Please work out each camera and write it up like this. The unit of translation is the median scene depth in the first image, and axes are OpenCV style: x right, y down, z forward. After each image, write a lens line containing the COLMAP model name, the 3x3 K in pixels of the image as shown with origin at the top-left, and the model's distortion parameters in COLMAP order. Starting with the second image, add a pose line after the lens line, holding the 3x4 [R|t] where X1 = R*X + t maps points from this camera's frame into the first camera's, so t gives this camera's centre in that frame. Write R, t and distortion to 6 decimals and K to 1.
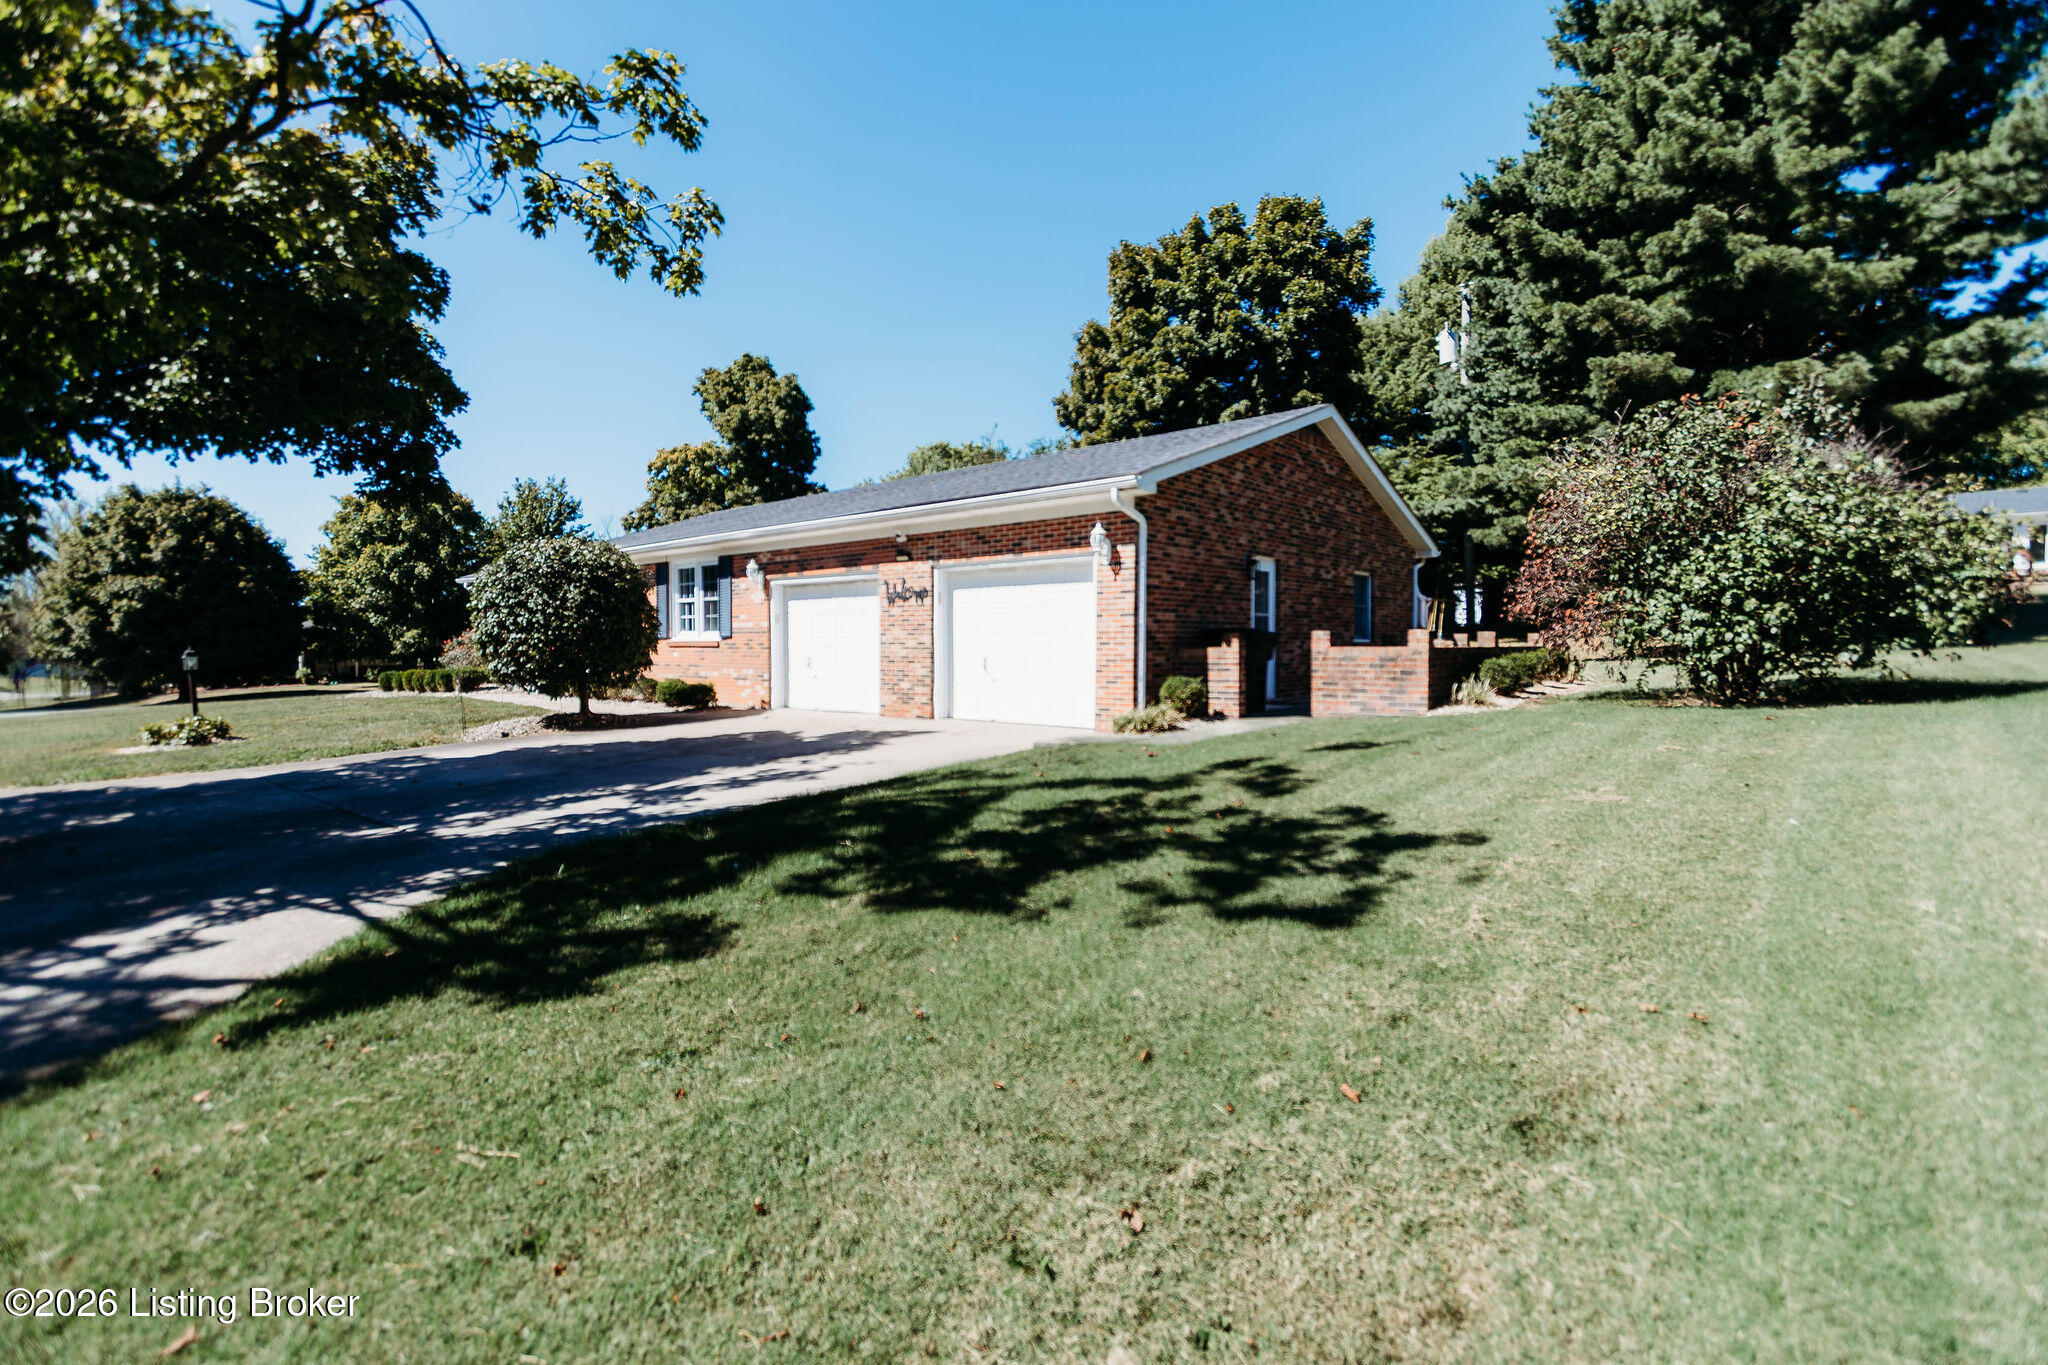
lens RADIAL K [[935.6, 0, 1034.0], [0, 935.6, 672.8], [0, 0, 1]] dist [0.012083, -0.000793]
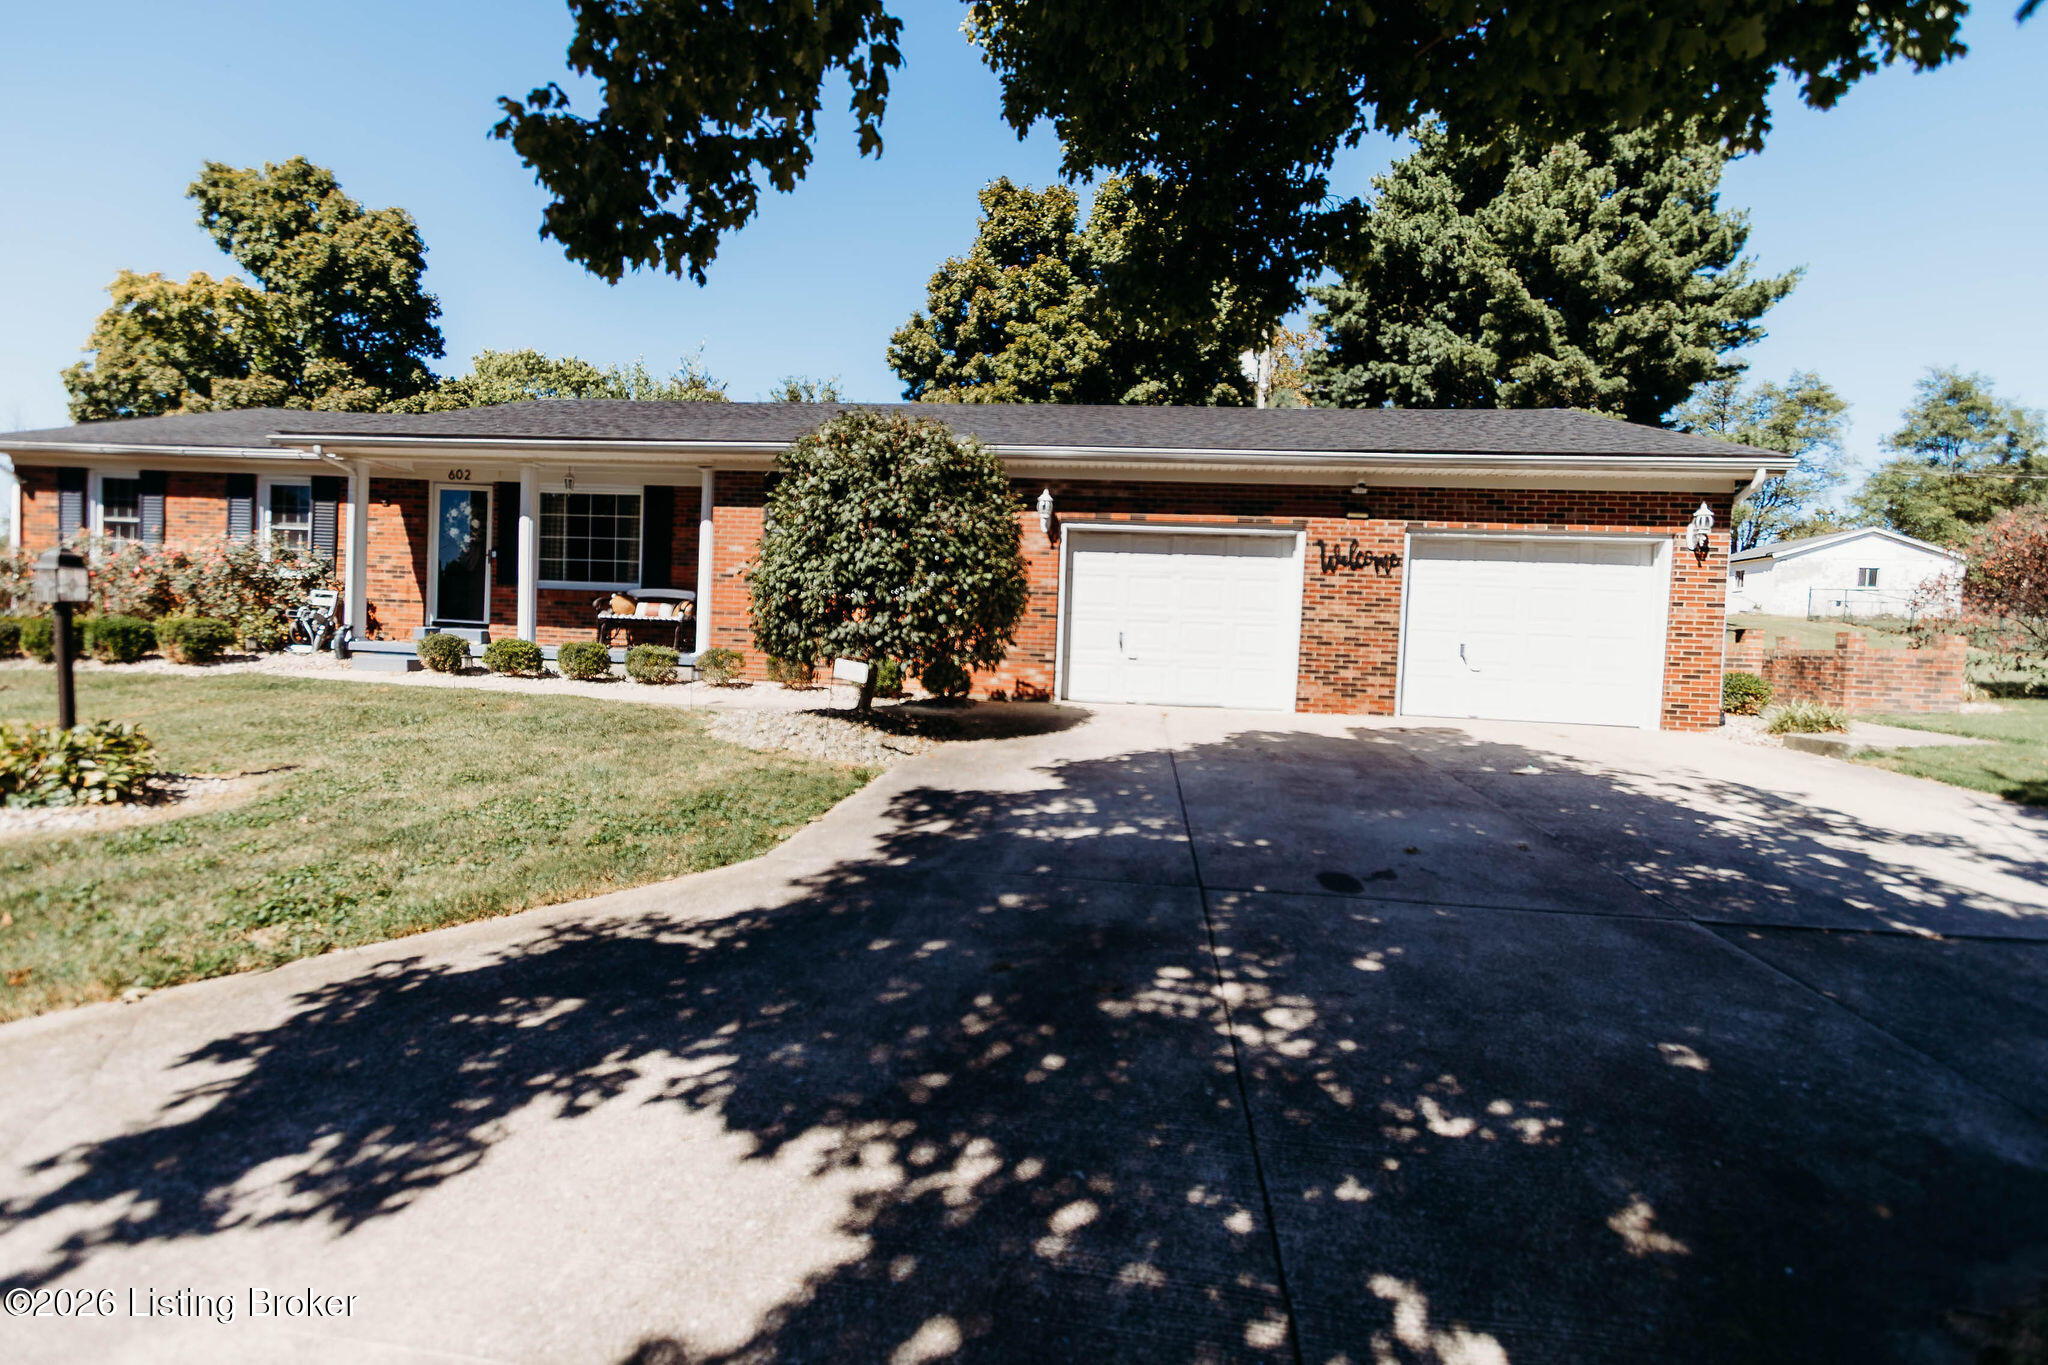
lens RADIAL K [[935.6, 0, 1027.9], [0, 935.6, 672.6], [0, 0, 1]] dist [0.012083, -0.000793]
pose [[0.831273, 0.017781, 0.555580, -0.637296], [-0.027173, 0.999593, 0.008665, 0.010099], [-0.555200, -0.022300, 0.831418, 0.384516]]
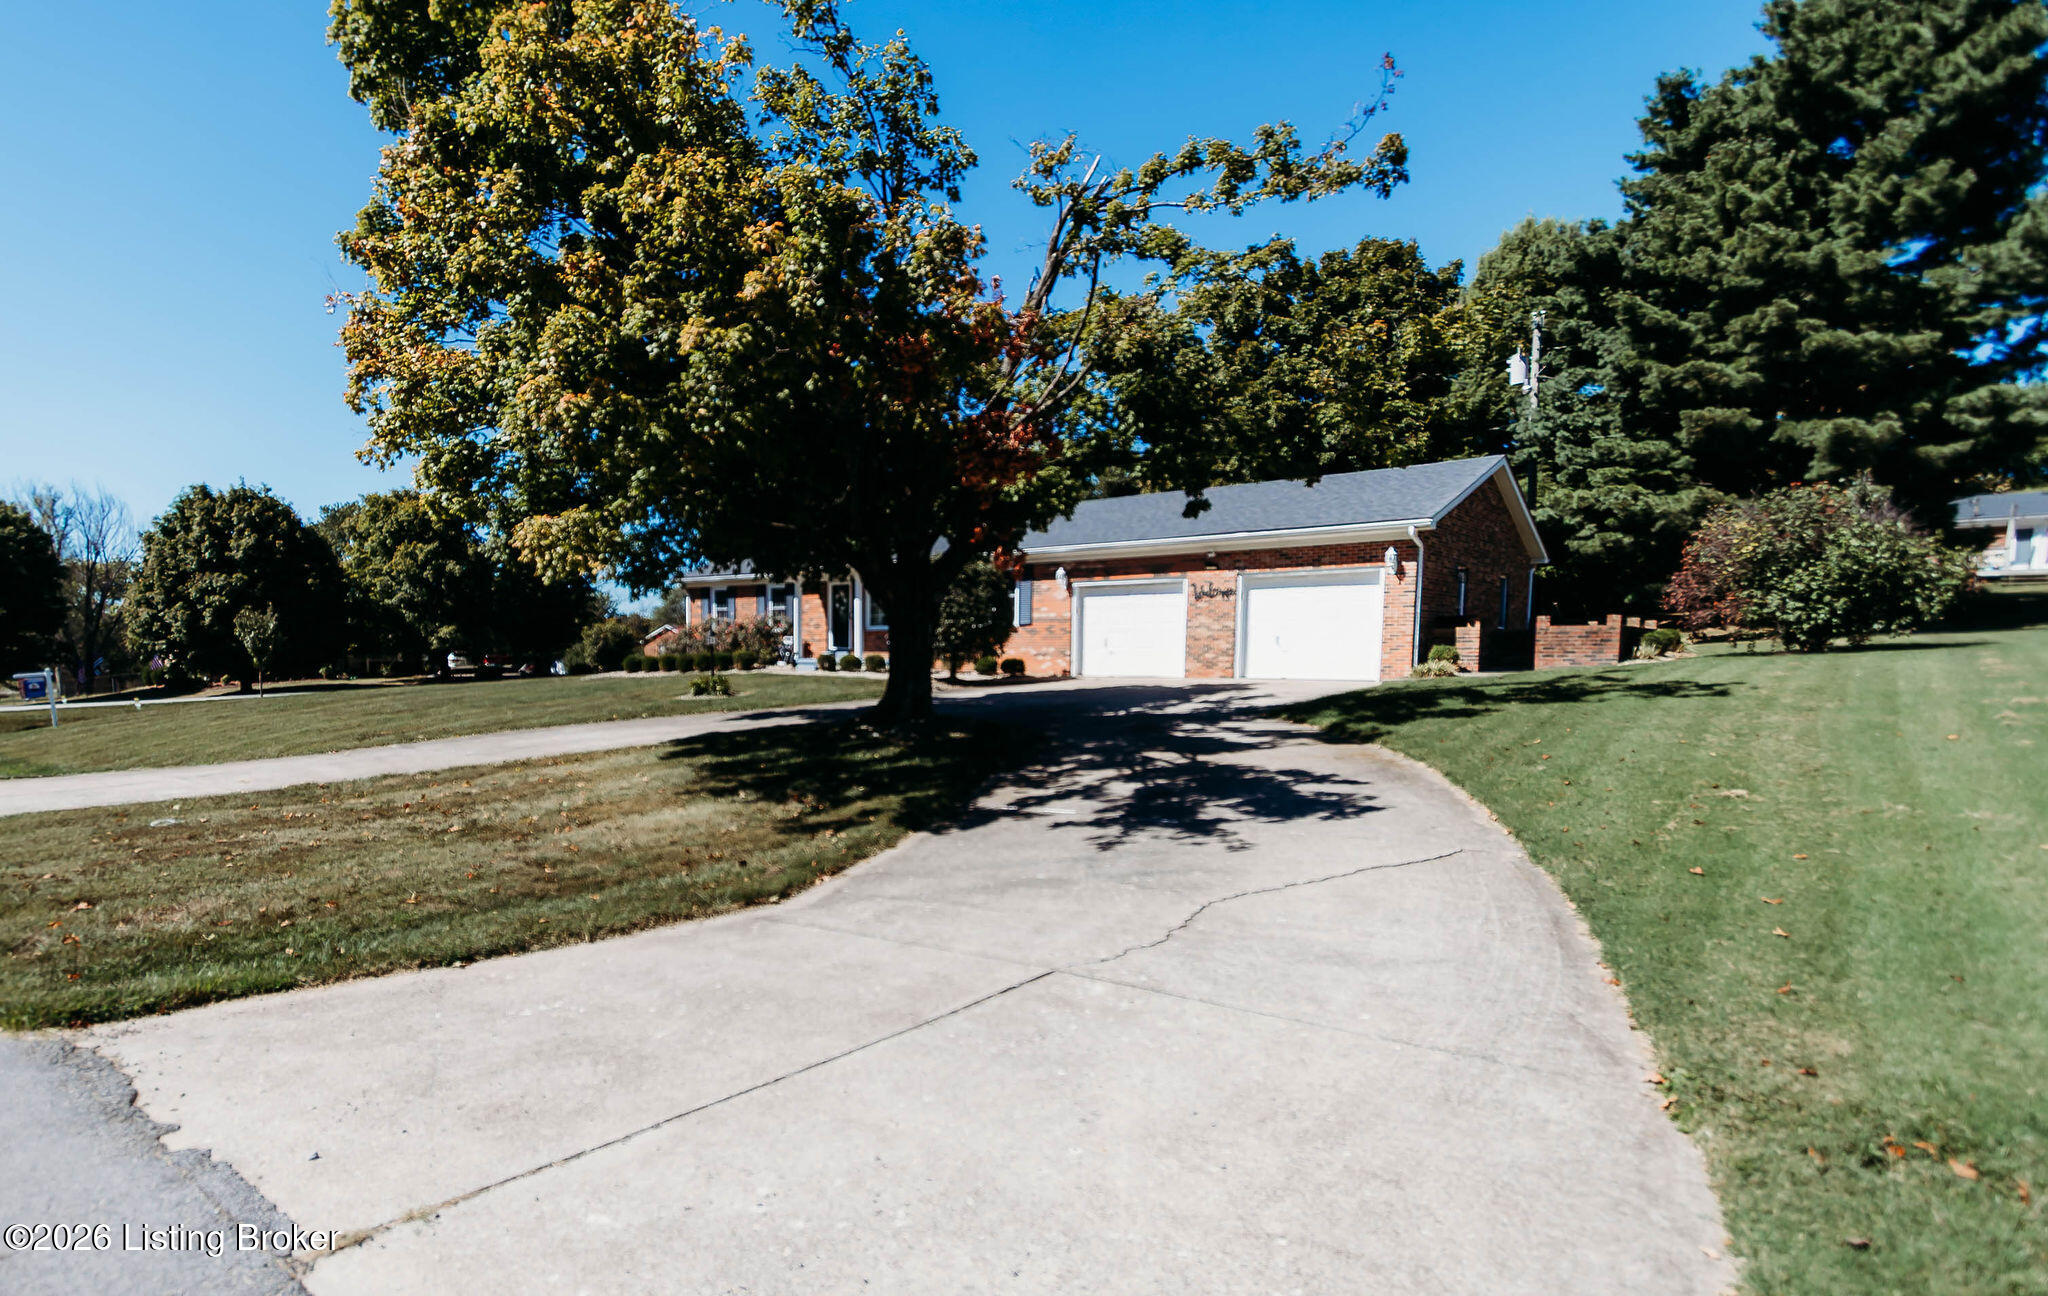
lens RADIAL K [[1065.6, 0, 892.8], [0, 1065.6, 742.2], [0, 0, 1]] dist [0.011507, 0.000126]
pose [[0.999794, 0.004326, -0.019836, -0.470490], [-0.003188, 0.998368, 0.057028, 0.043086], [0.020050, -0.056953, 0.998176, -0.532179]]
